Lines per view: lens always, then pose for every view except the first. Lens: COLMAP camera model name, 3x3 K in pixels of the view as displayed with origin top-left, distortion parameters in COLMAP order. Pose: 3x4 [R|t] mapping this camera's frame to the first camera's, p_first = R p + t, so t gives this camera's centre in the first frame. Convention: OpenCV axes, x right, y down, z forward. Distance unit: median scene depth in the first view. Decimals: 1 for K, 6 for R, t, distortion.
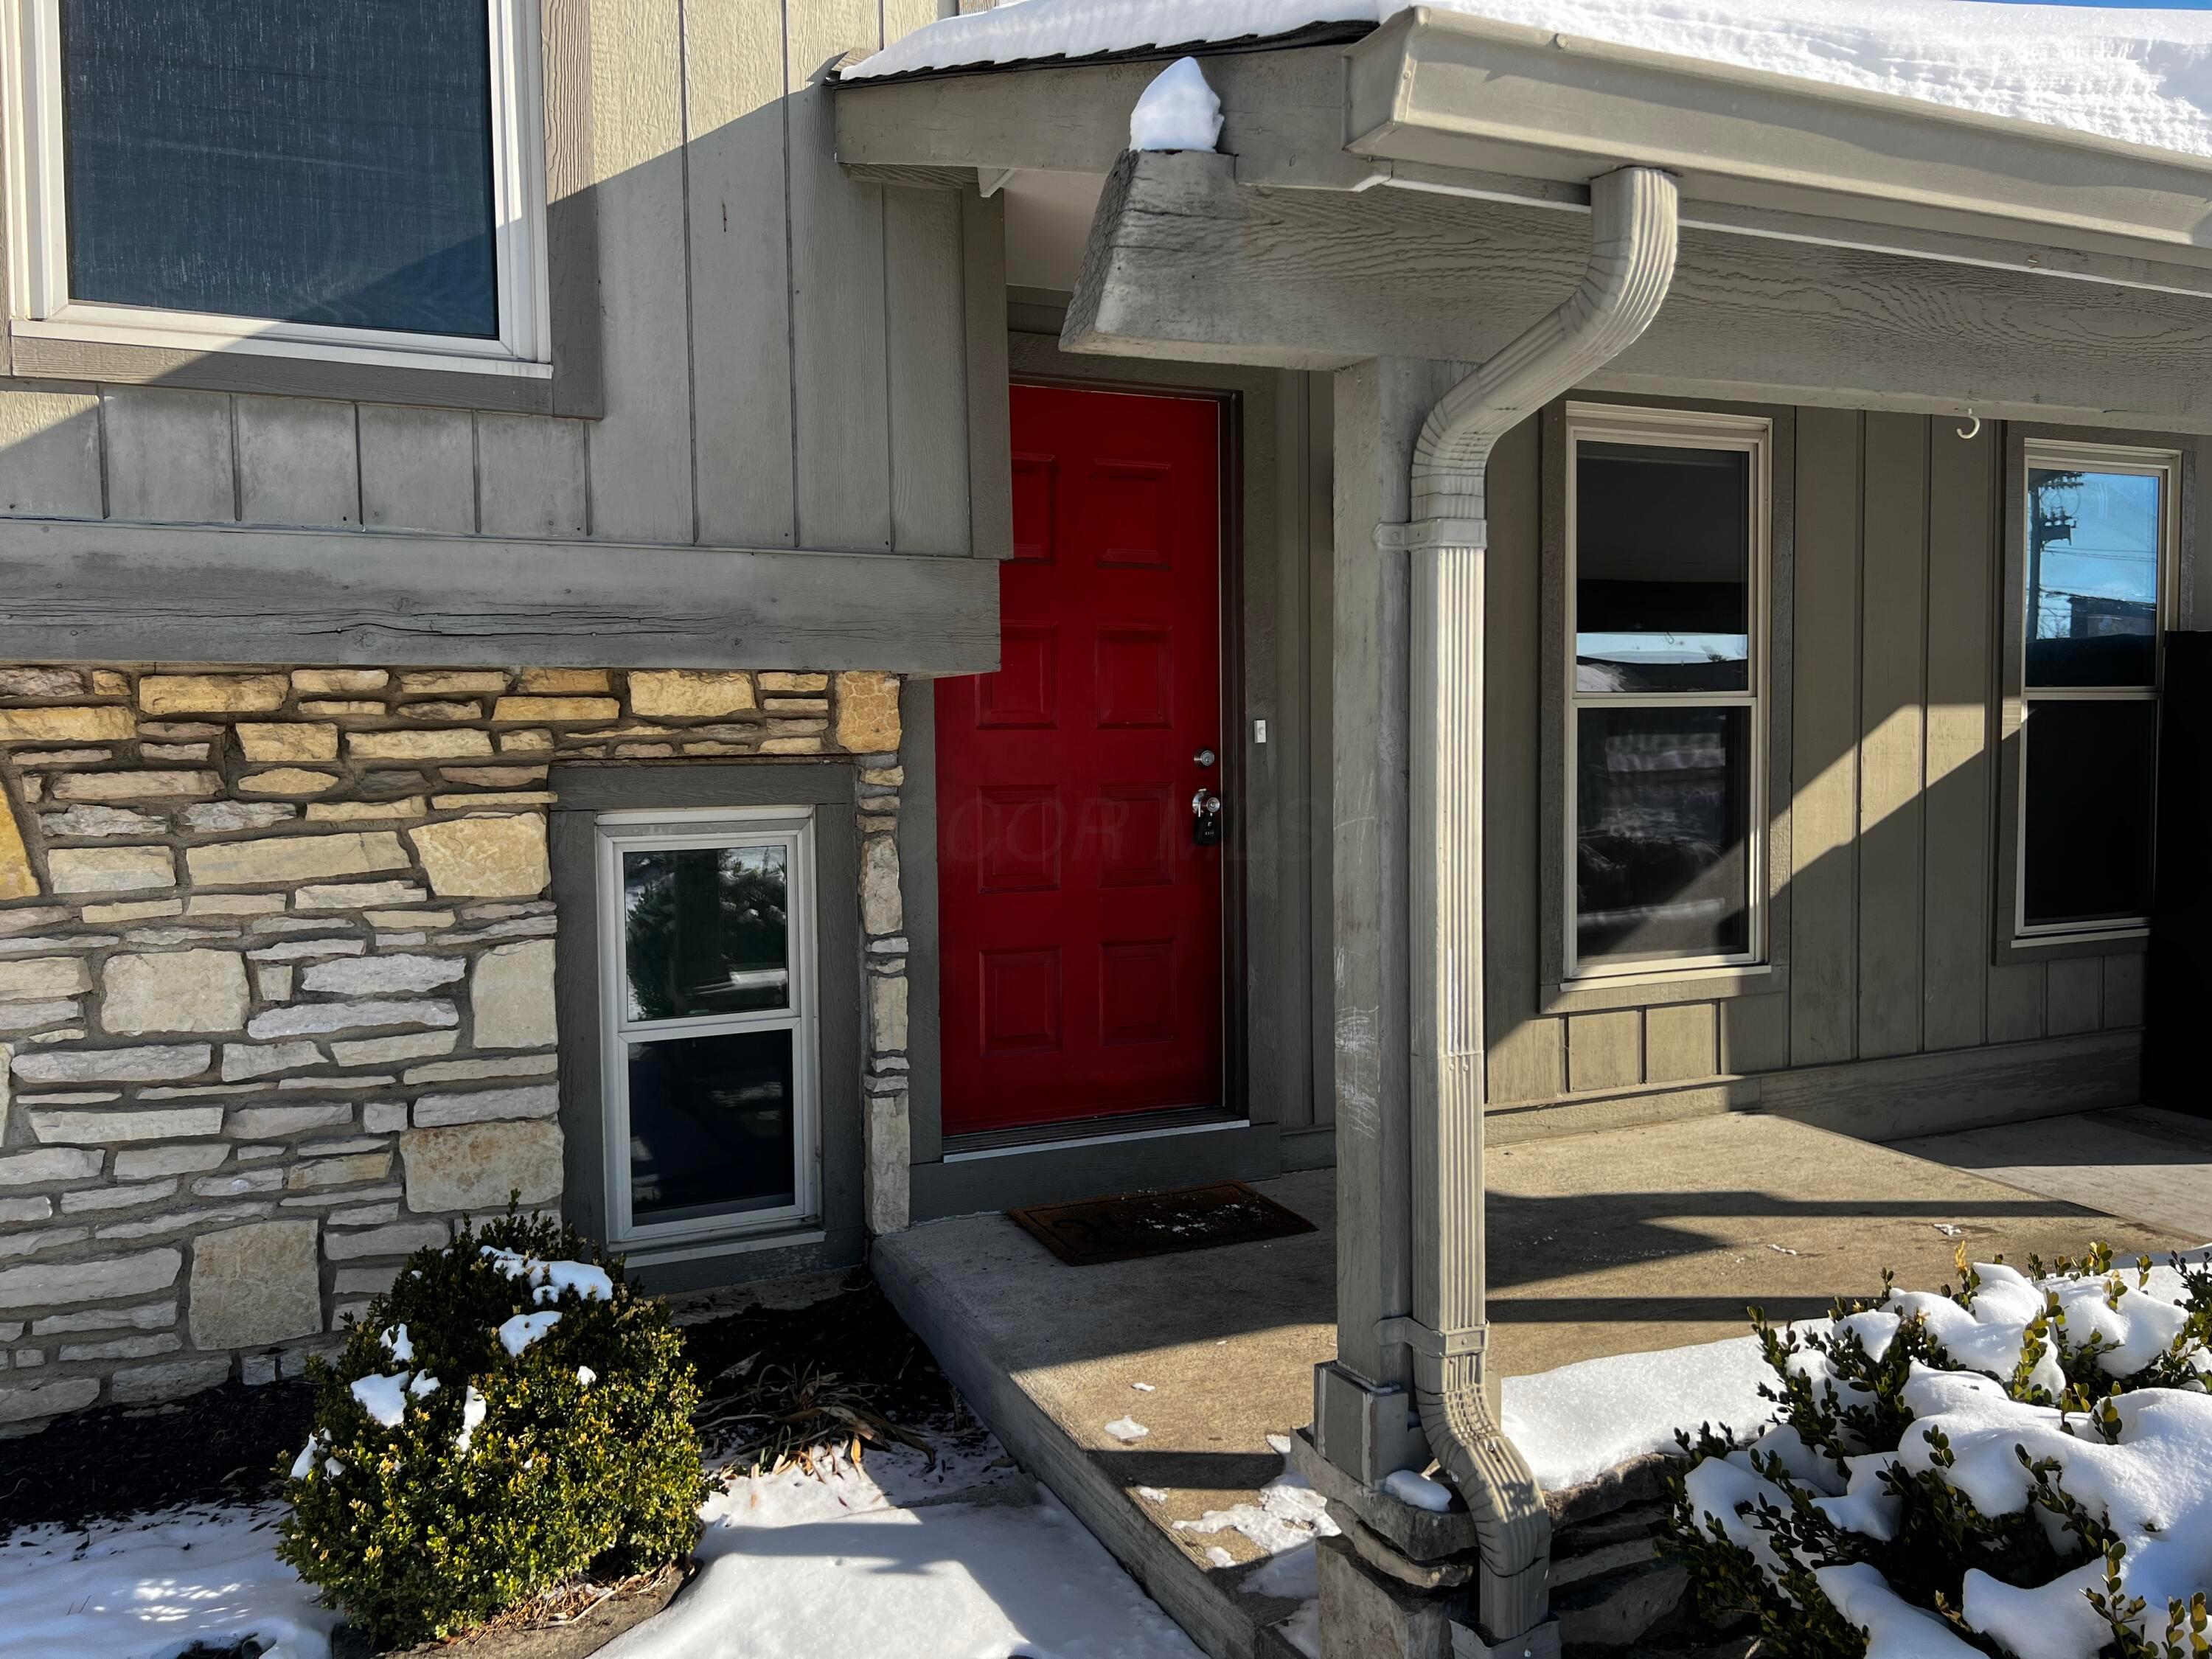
lens RADIAL K [[1681.2, 0, 1089.2], [0, 1681.2, 828.9], [0, 0, 1]] dist [0.032323, -0.003613]
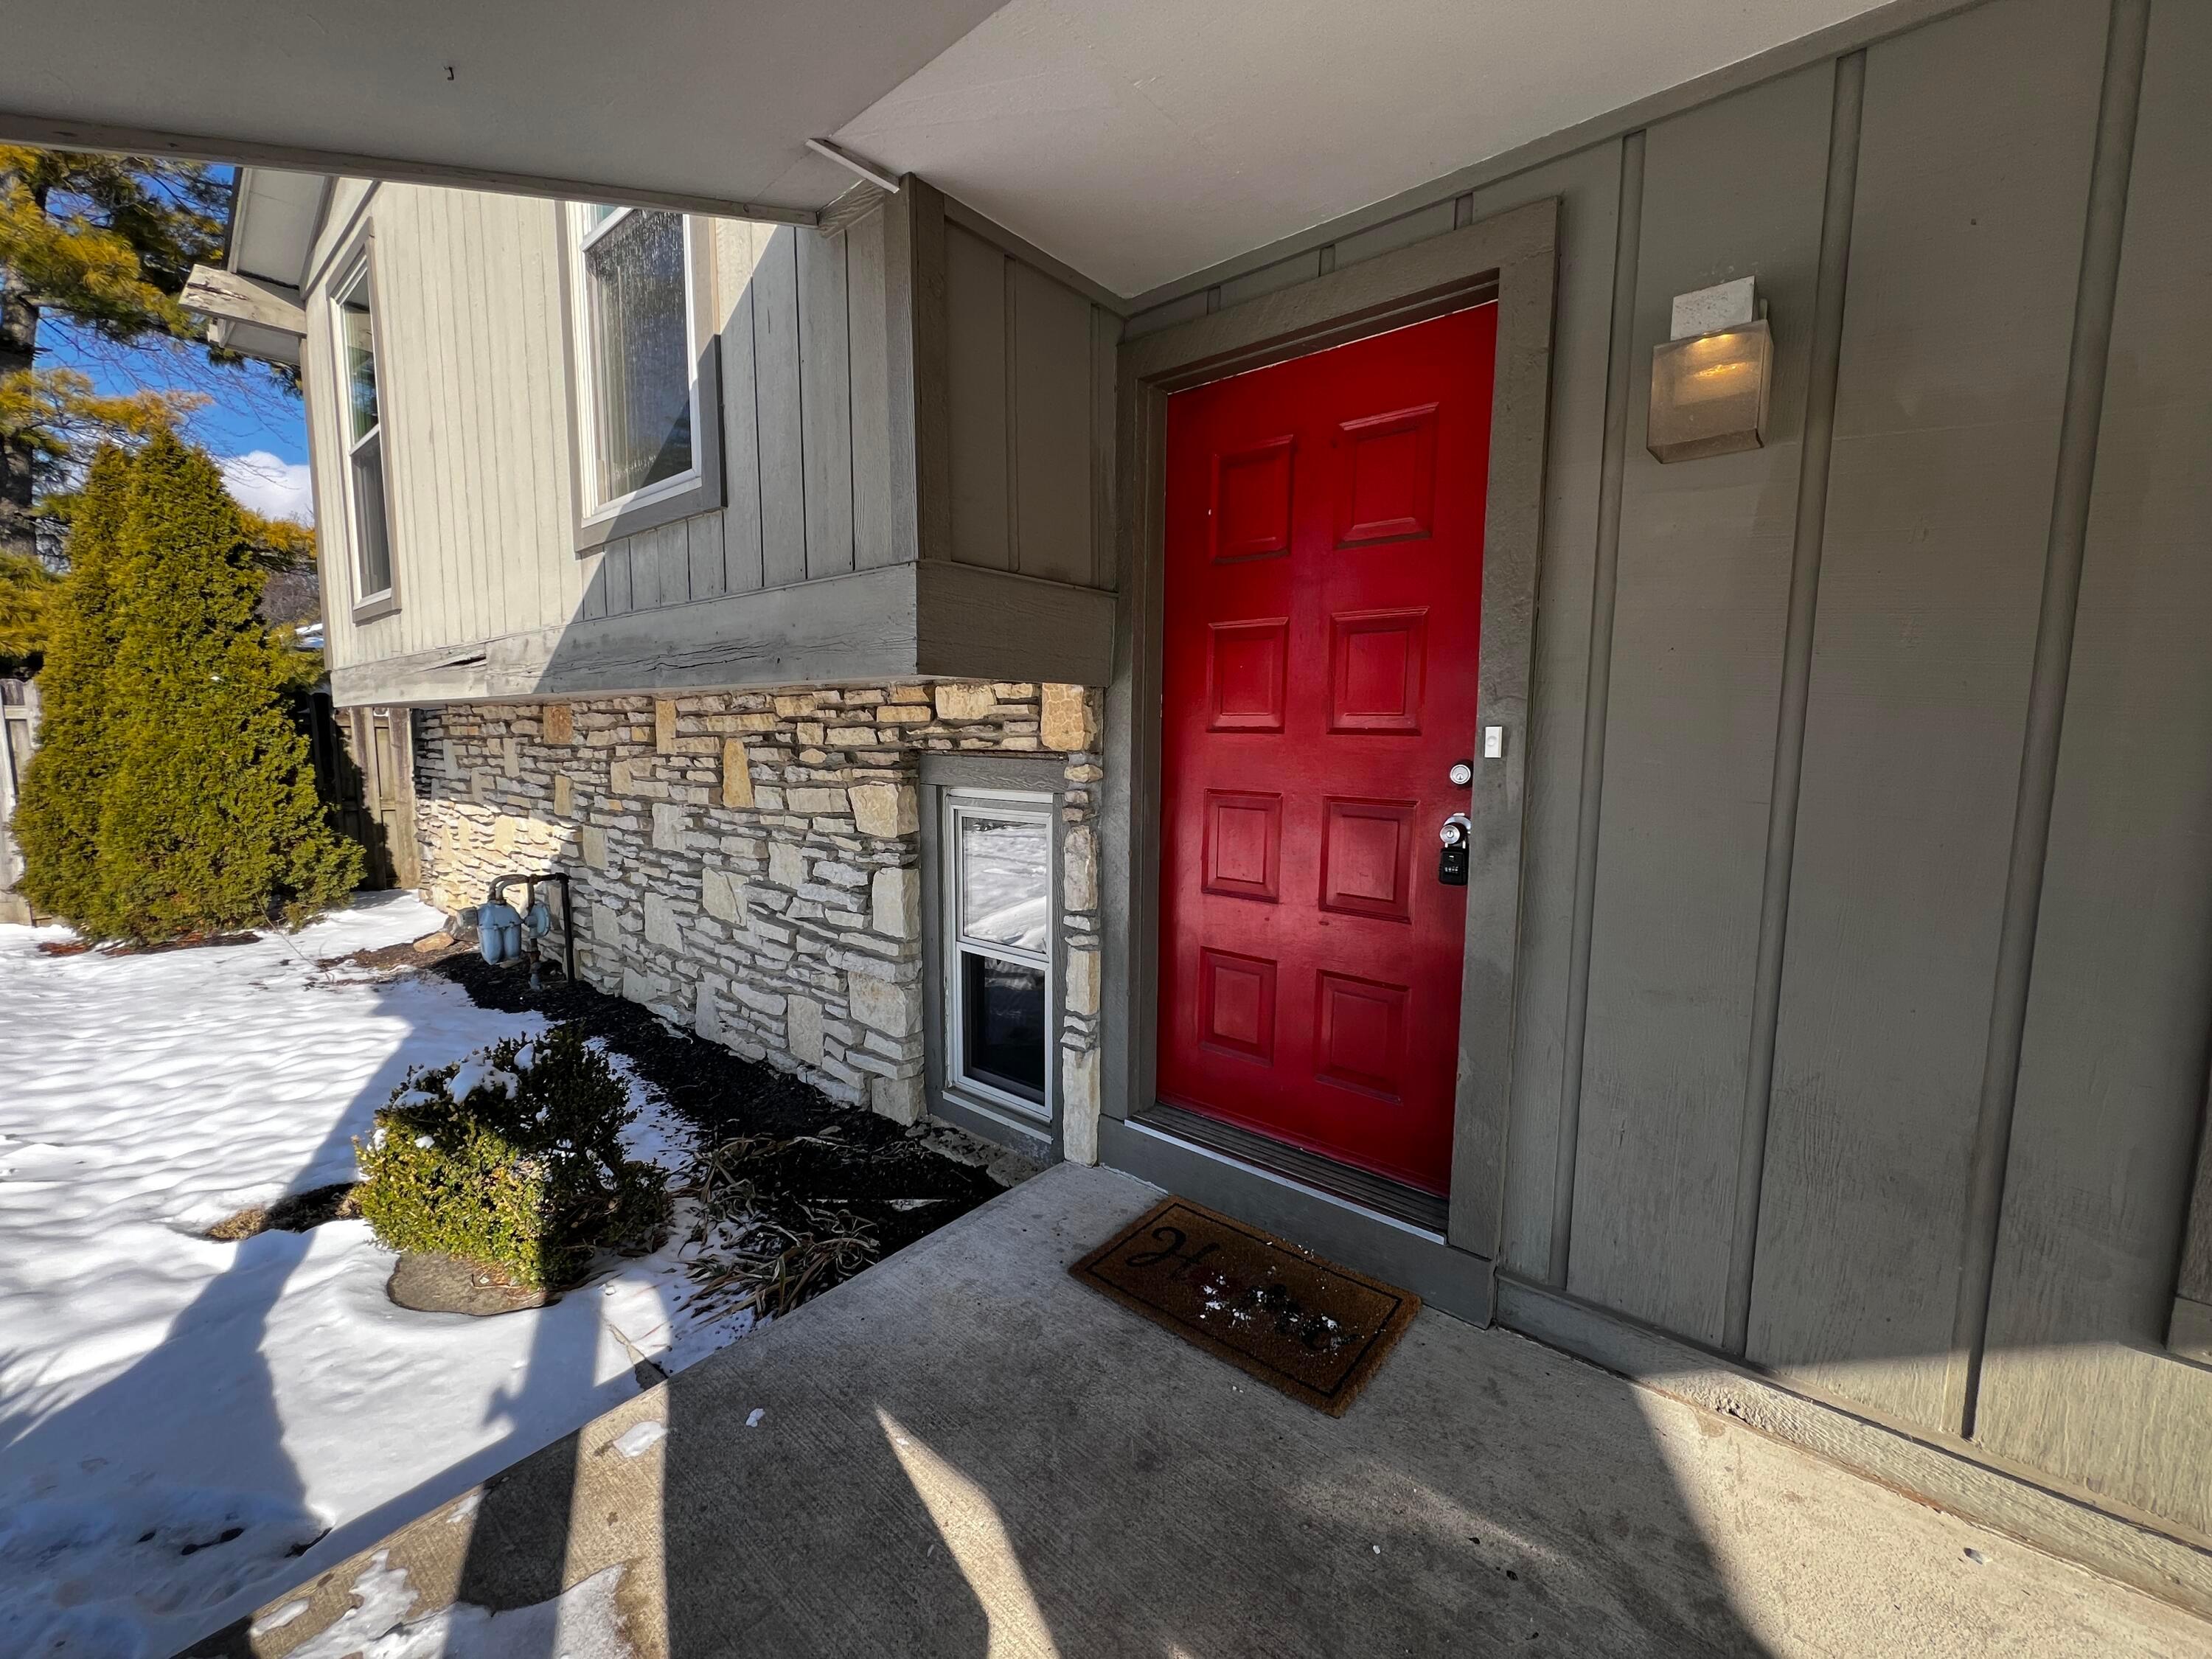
lens RADIAL K [[886.7, 0, 1102.1], [0, 886.7, 829.6], [0, 0, 1]] dist [-0.001742, 0.000588]
pose [[0.429202, 0.114727, -0.895893, 0.469971], [-0.062274, 0.993298, 0.097366, -0.058507], [0.901059, 0.014001, 0.433470, 0.844323]]
